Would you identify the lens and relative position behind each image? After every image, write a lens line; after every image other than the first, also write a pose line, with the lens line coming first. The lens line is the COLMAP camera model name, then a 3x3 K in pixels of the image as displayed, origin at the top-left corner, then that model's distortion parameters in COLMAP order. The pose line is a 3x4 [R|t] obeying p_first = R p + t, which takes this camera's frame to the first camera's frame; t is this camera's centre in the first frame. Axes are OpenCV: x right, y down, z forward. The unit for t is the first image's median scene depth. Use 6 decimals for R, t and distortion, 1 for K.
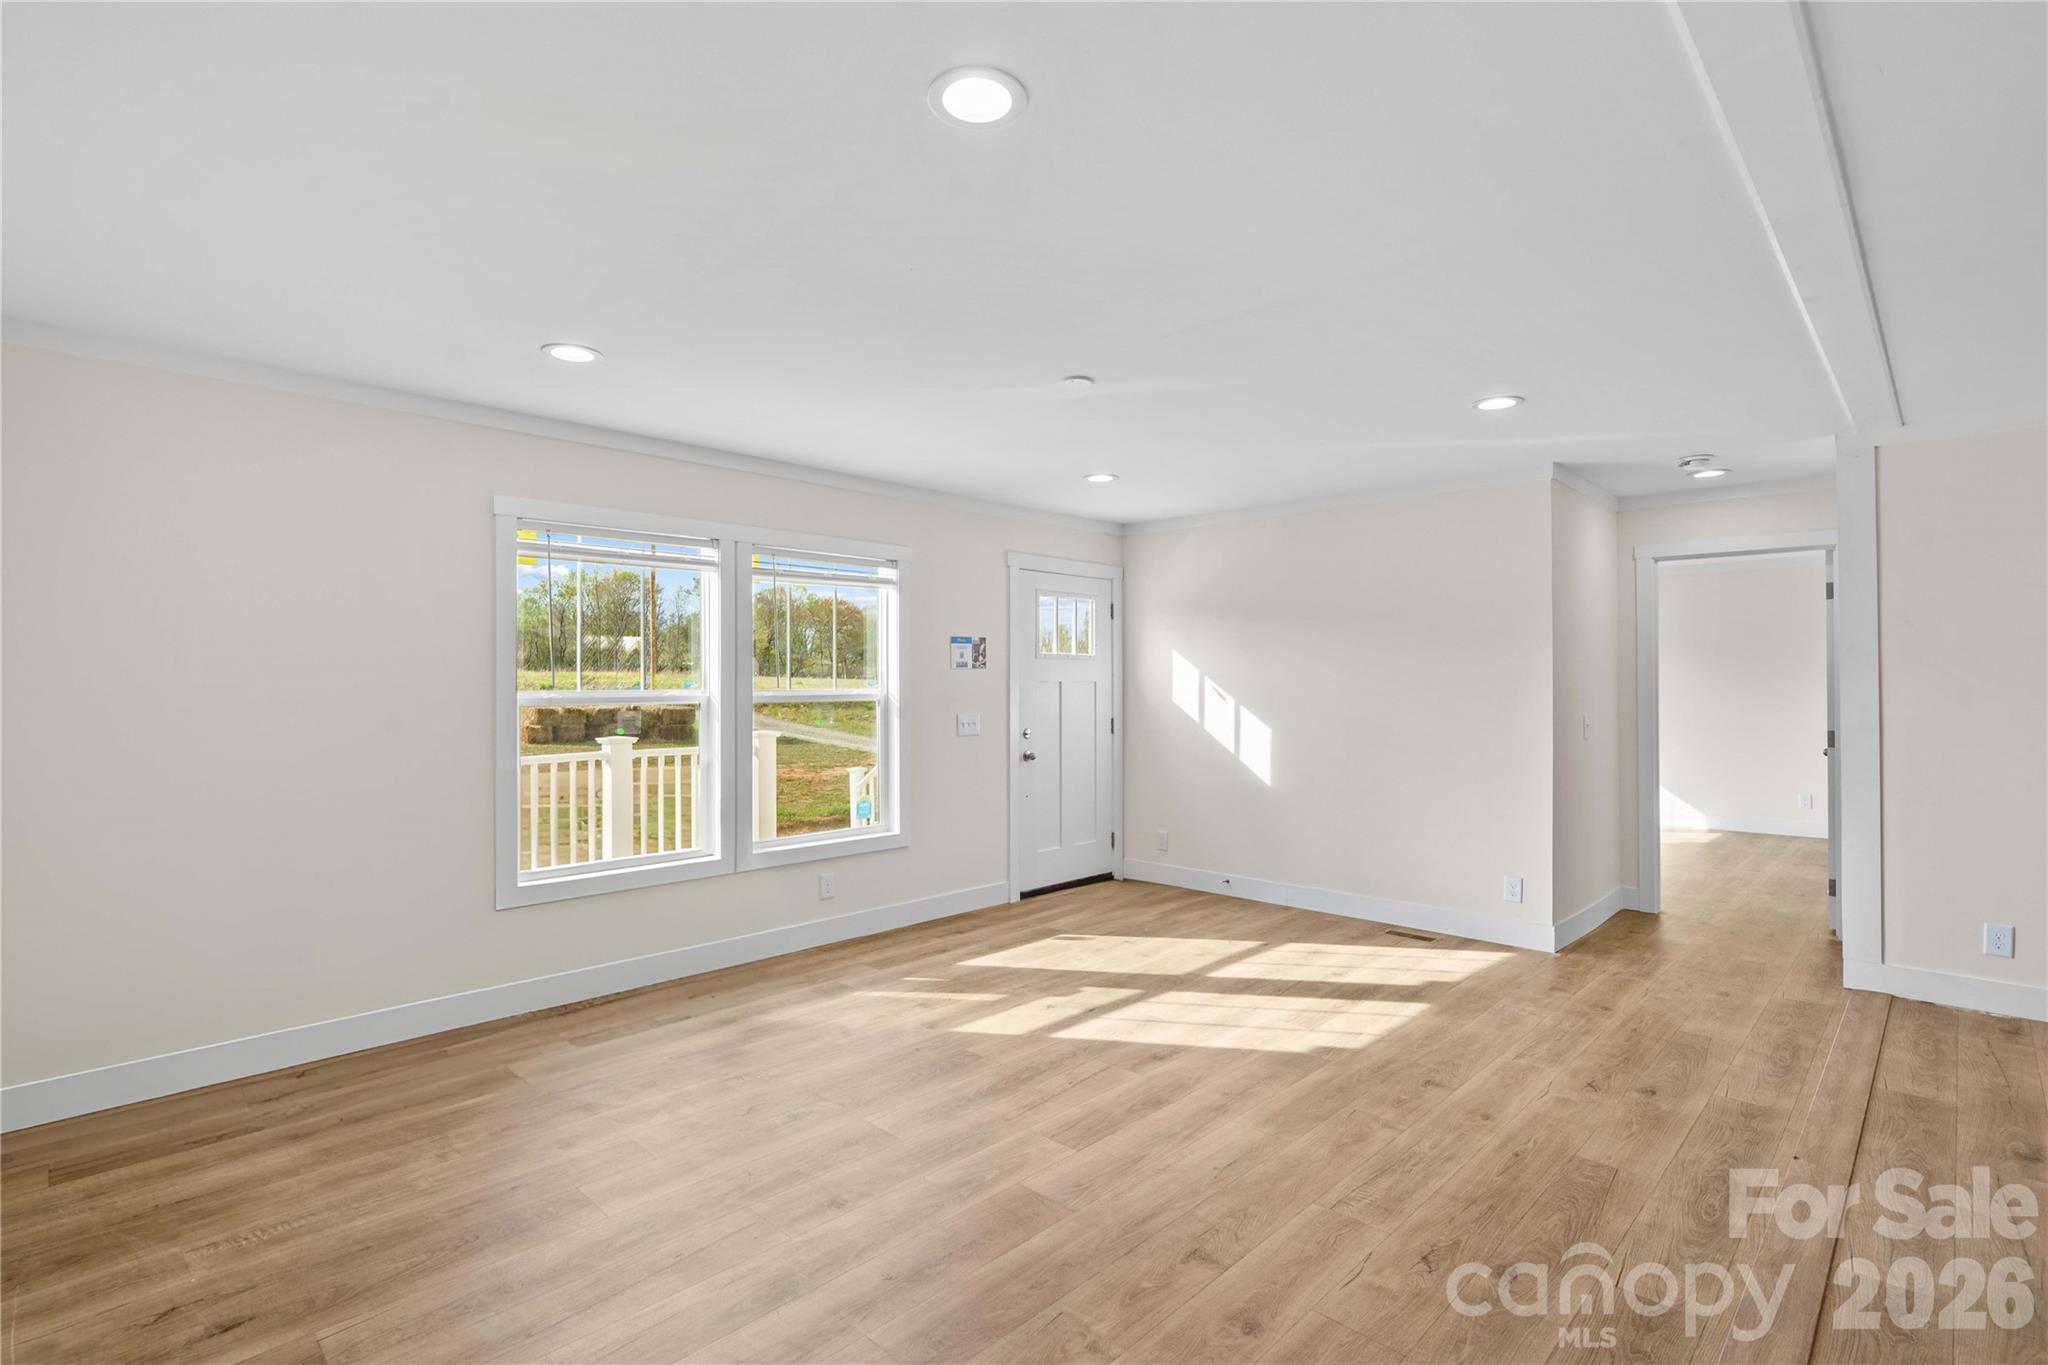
lens RADIAL K [[937.6, 0, 1017.9], [0, 937.6, 679.3], [0, 0, 1]] dist [-0.001414, -0.000028]
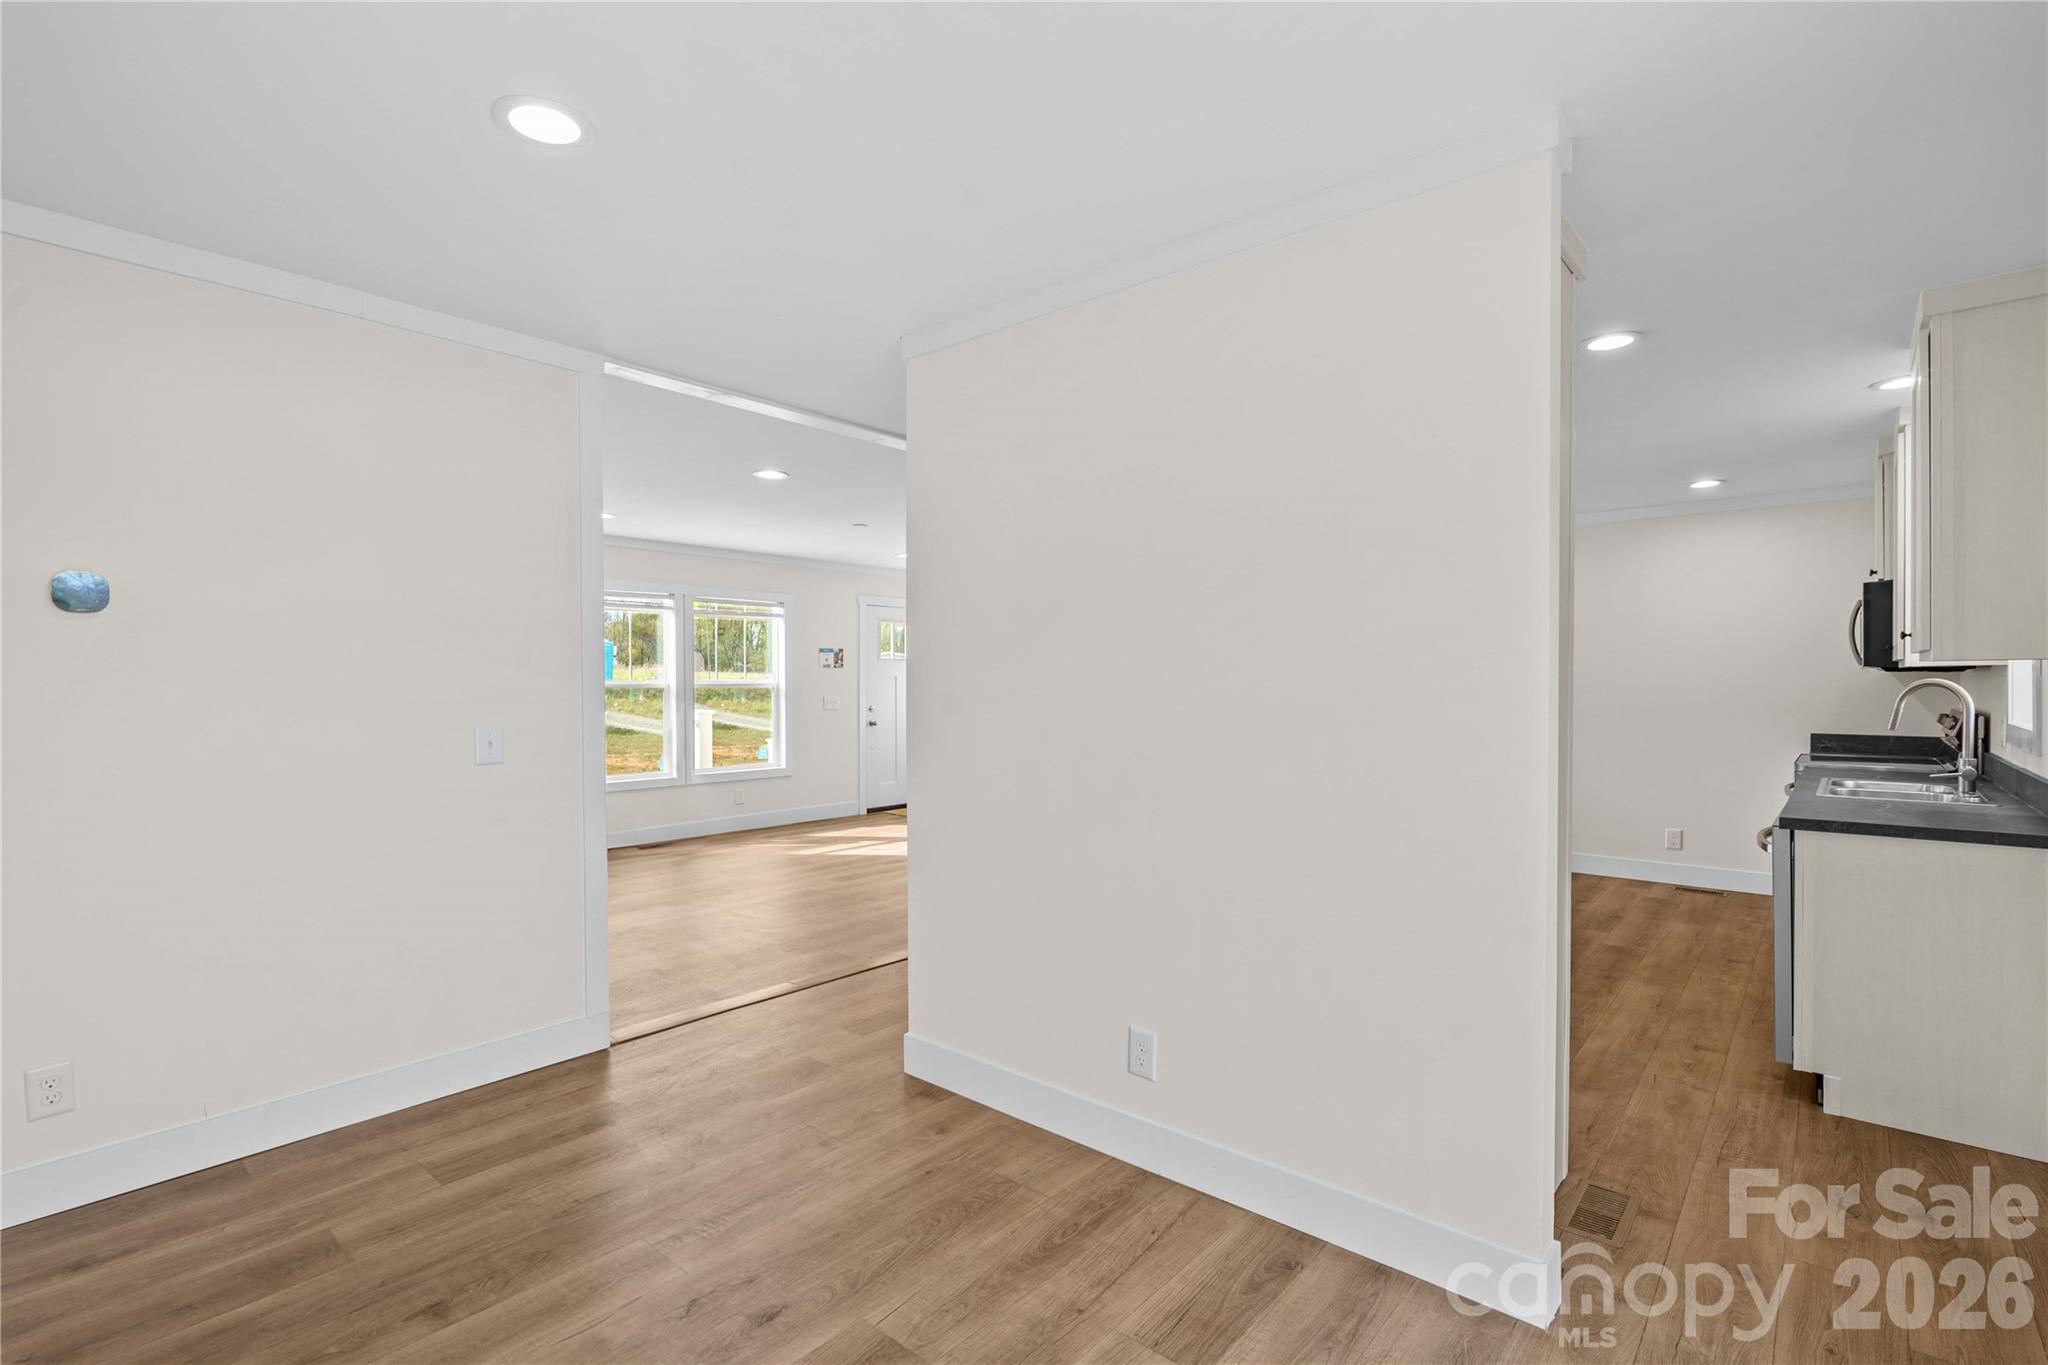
lens RADIAL K [[941.7, 0, 1031.5], [0, 941.7, 673.6], [0, 0, 1]] dist [0.001700, 0.000080]
pose [[0.997881, 0.002134, 0.065025, 0.184791], [-0.002088, 0.999998, -0.000780, -0.001094], [-0.065026, 0.000643, 0.997883, -0.635741]]
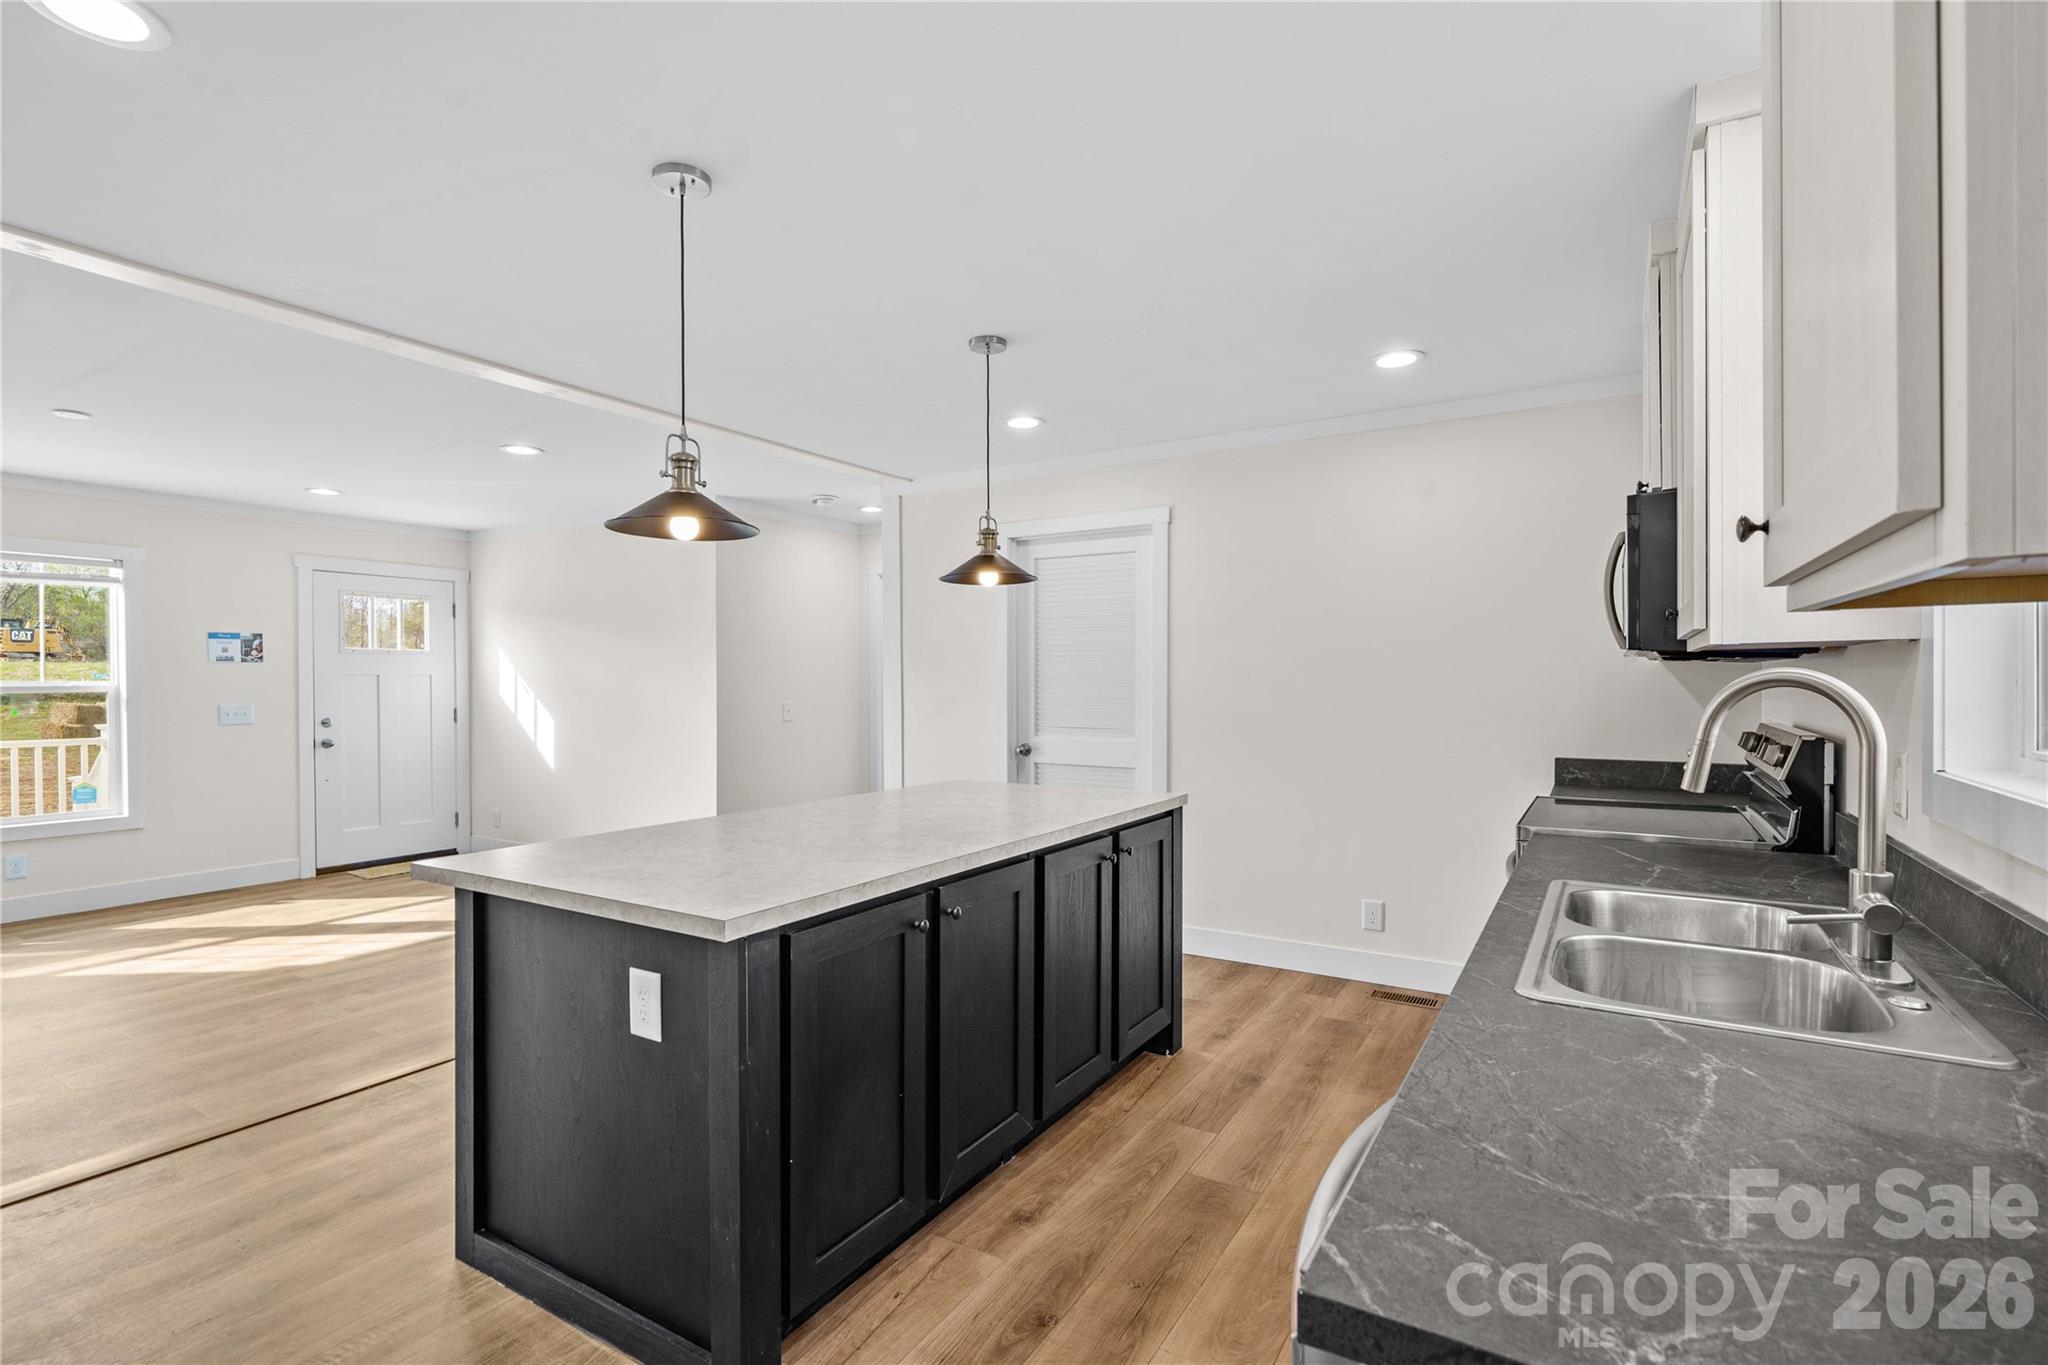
lens RADIAL K [[929.7, 0, 1013.0], [0, 929.7, 689.4], [0, 0, 1]] dist [-0.003819, -0.000940]
pose [[0.975690, -0.002873, 0.219136, 0.579613], [-0.000729, 0.999866, 0.016353, 0.001627], [-0.219153, -0.016115, 0.975557, -0.230492]]
